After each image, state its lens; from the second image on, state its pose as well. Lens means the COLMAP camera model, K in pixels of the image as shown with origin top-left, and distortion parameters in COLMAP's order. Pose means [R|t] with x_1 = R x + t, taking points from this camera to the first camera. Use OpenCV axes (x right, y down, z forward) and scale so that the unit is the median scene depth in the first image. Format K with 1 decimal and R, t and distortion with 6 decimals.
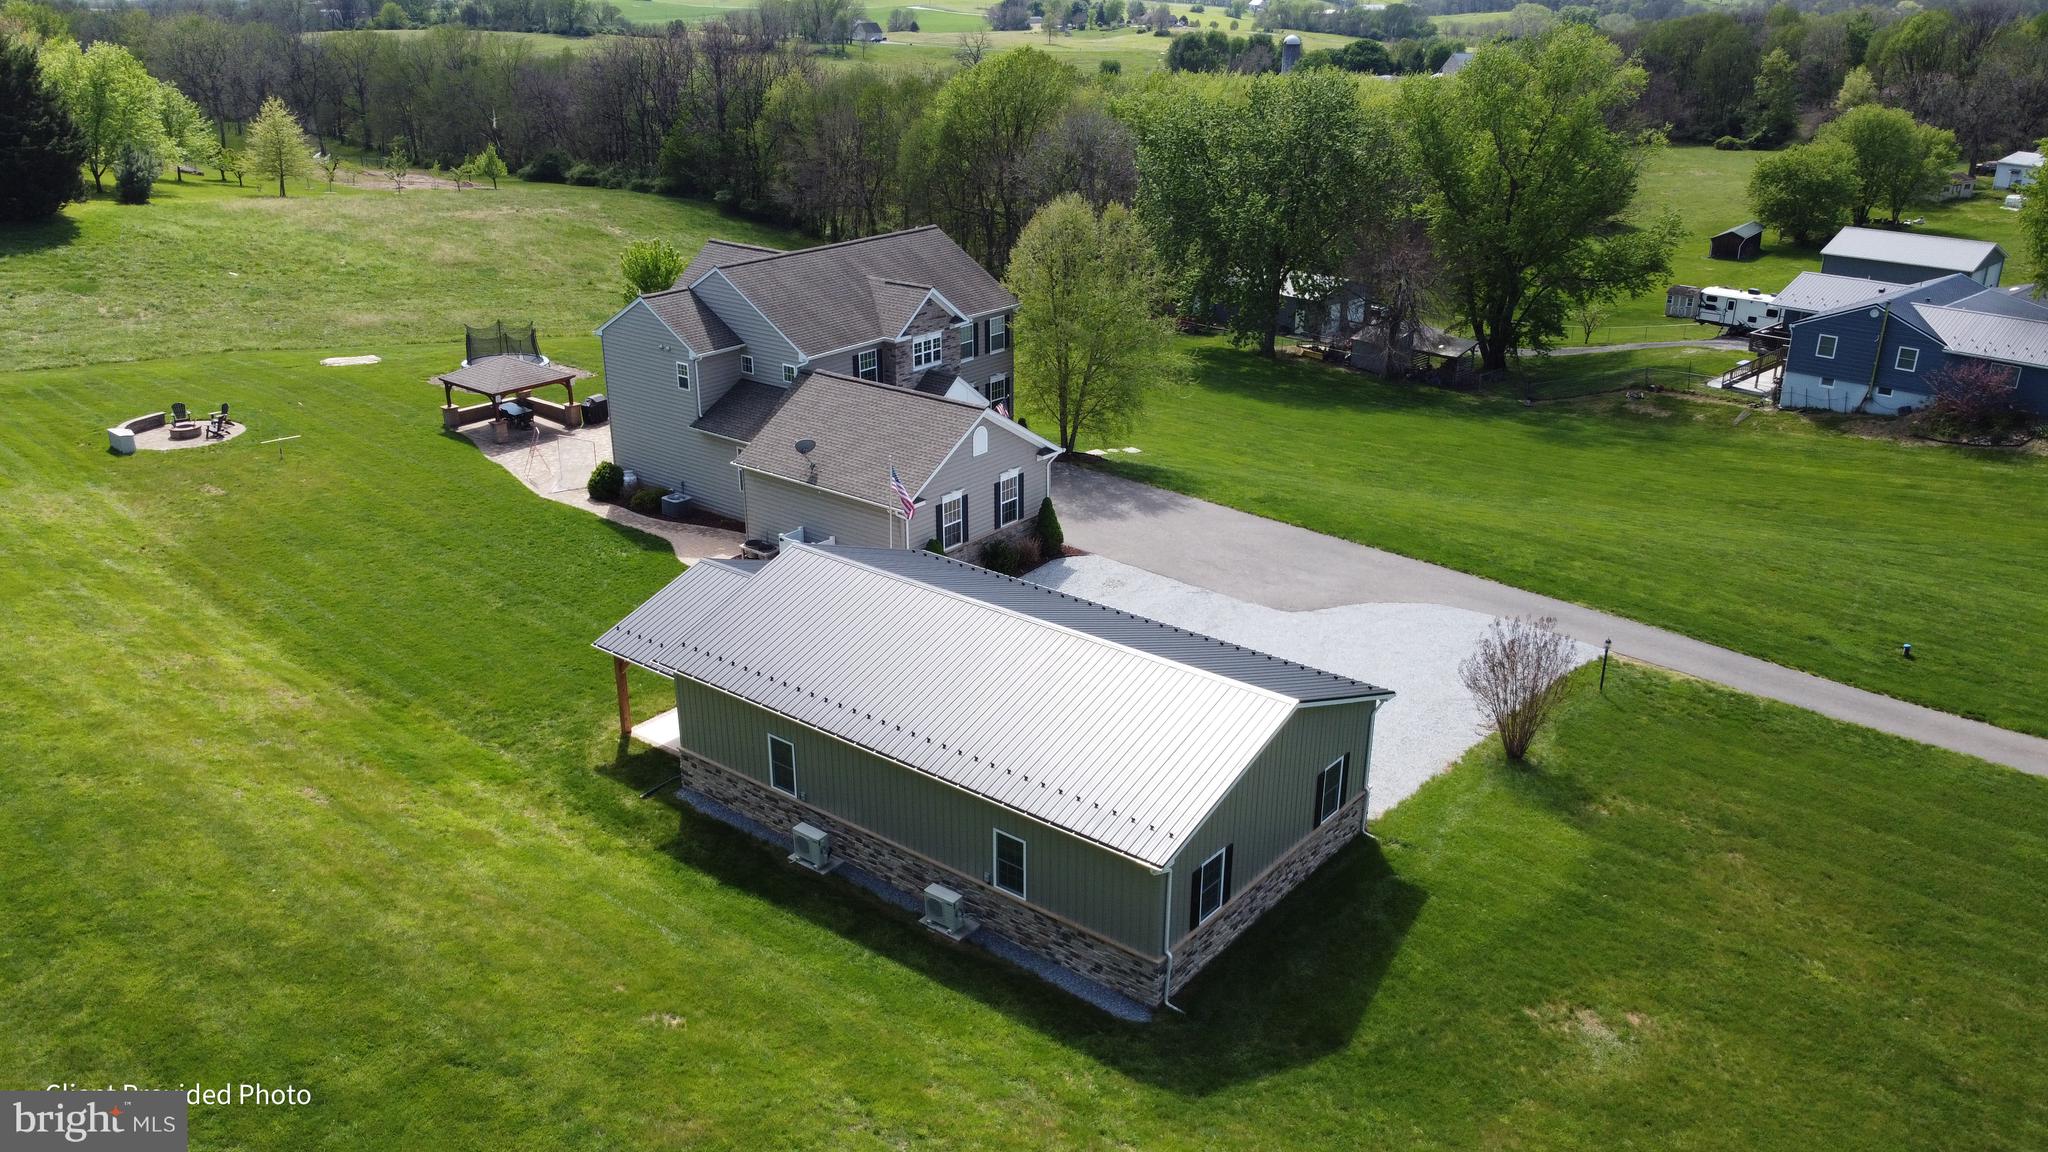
lens RADIAL K [[1553.2, 0, 1023.9], [0, 1553.2, 582.4], [0, 0, 1]] dist [0.001421, -0.008953]
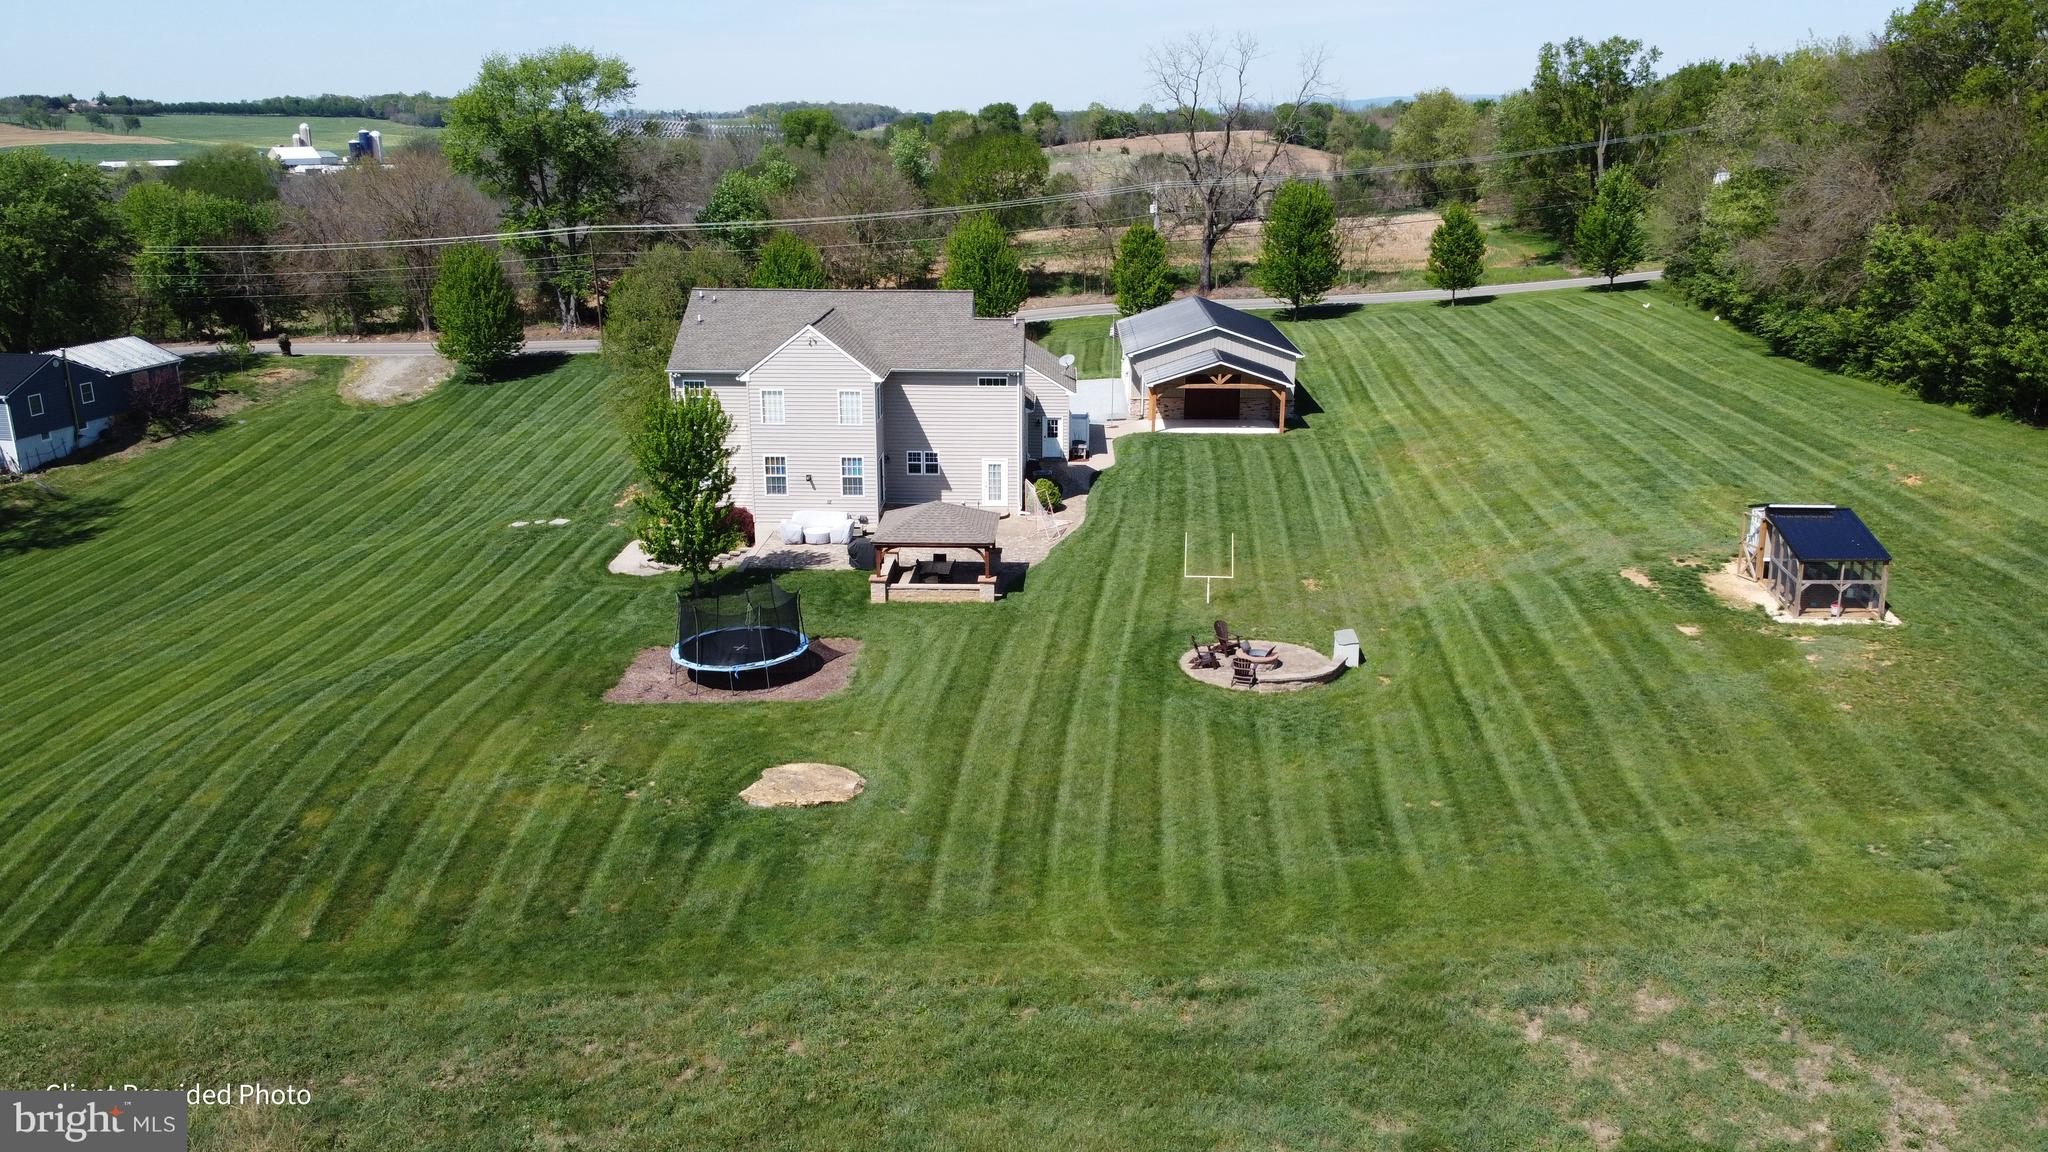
lens RADIAL K [[1553.2, 0, 1024.7], [0, 1553.2, 584.9], [0, 0, 1]] dist [0.001421, -0.008953]
pose [[-0.599426, -0.234817, 0.765212, -1.158162], [0.294149, 0.824485, 0.483426, -0.569326], [-0.744422, 0.514865, -0.425147, 1.565709]]
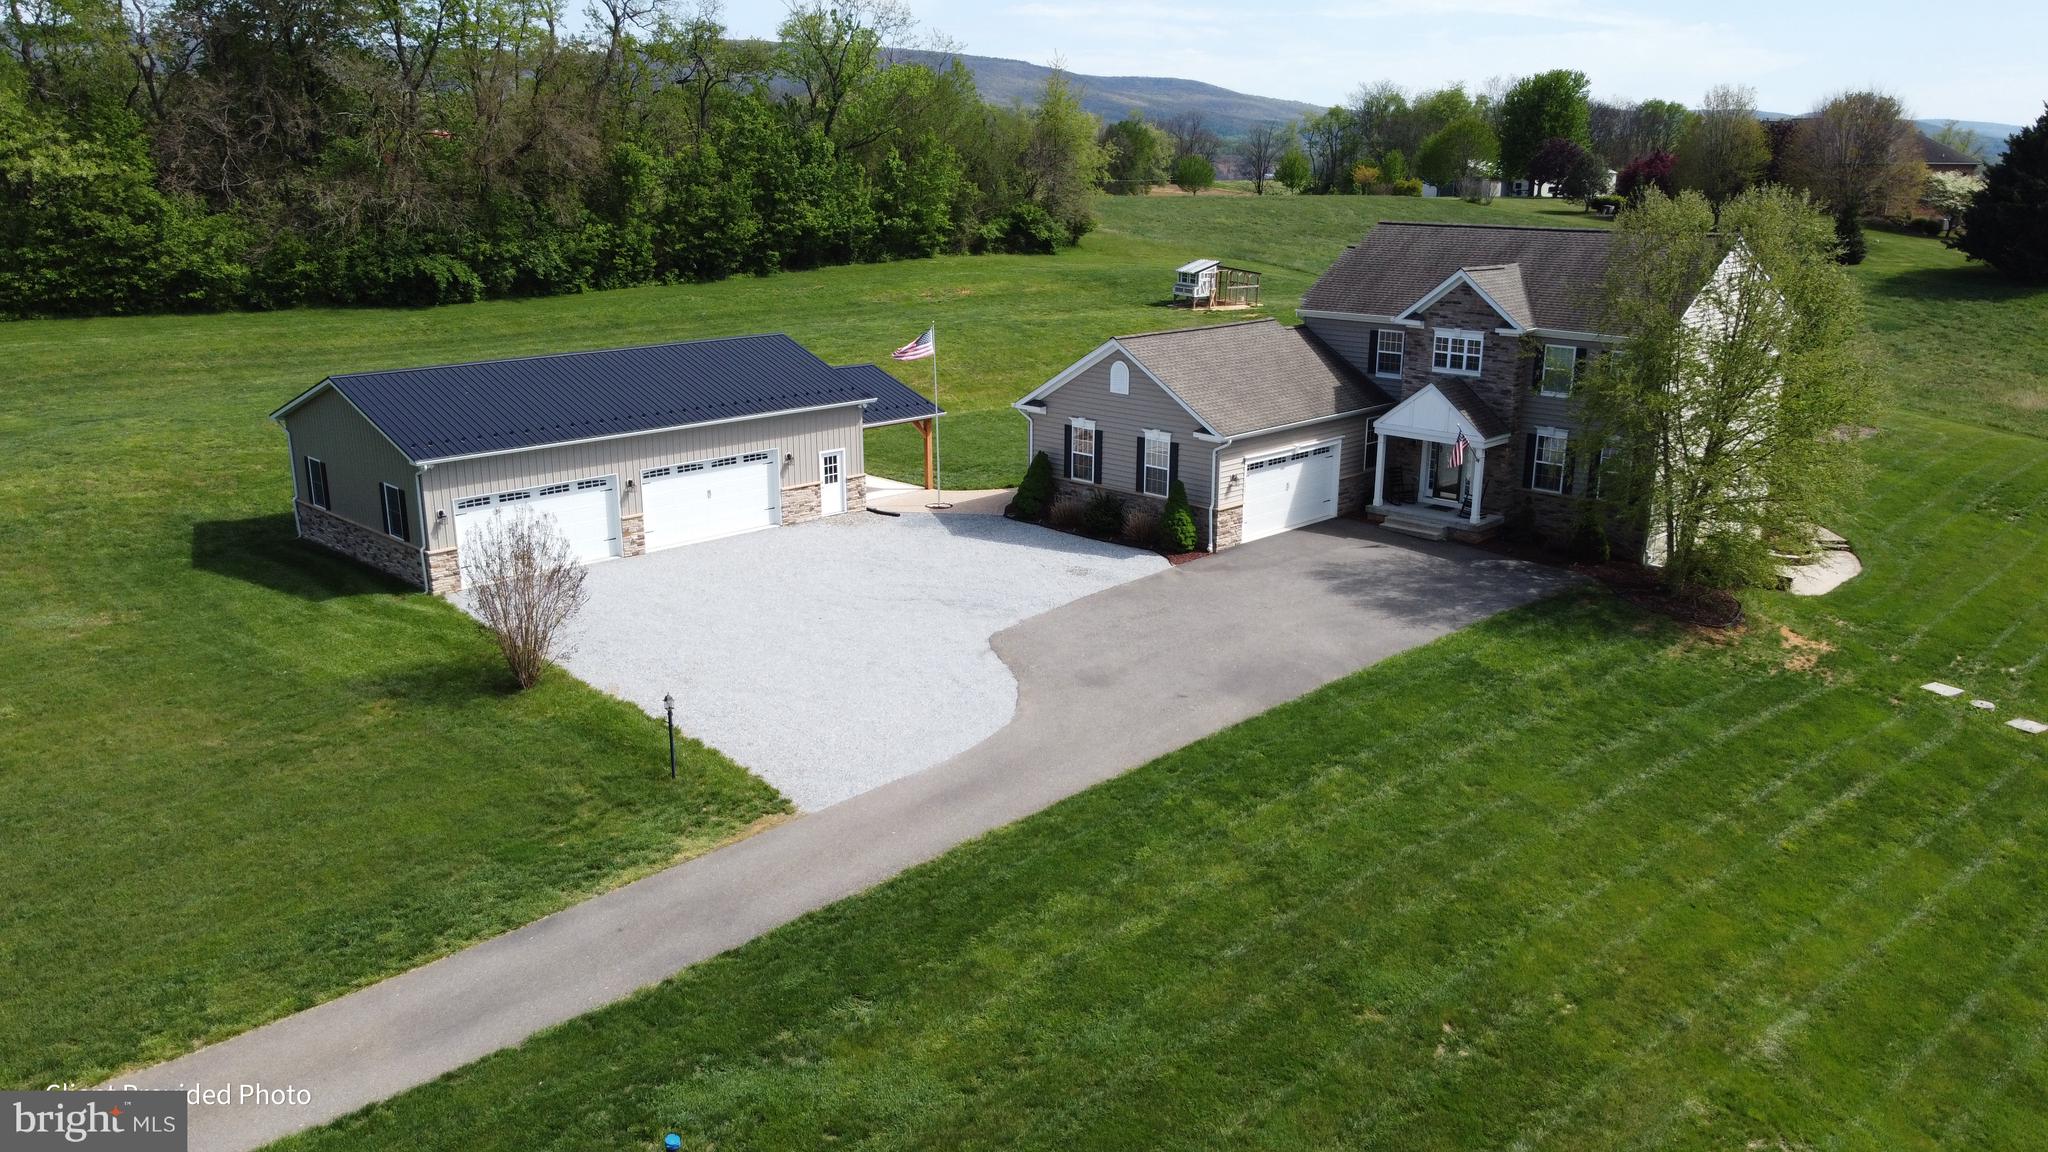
lens RADIAL K [[1553.2, 0, 1031.3], [0, 1553.2, 587.7], [0, 0, 1]] dist [0.001421, -0.008953]
pose [[-0.107101, 0.266572, -0.957846, 0.767893], [-0.371332, 0.882950, 0.287248, -0.196842], [0.922302, 0.386444, 0.004421, 0.878099]]
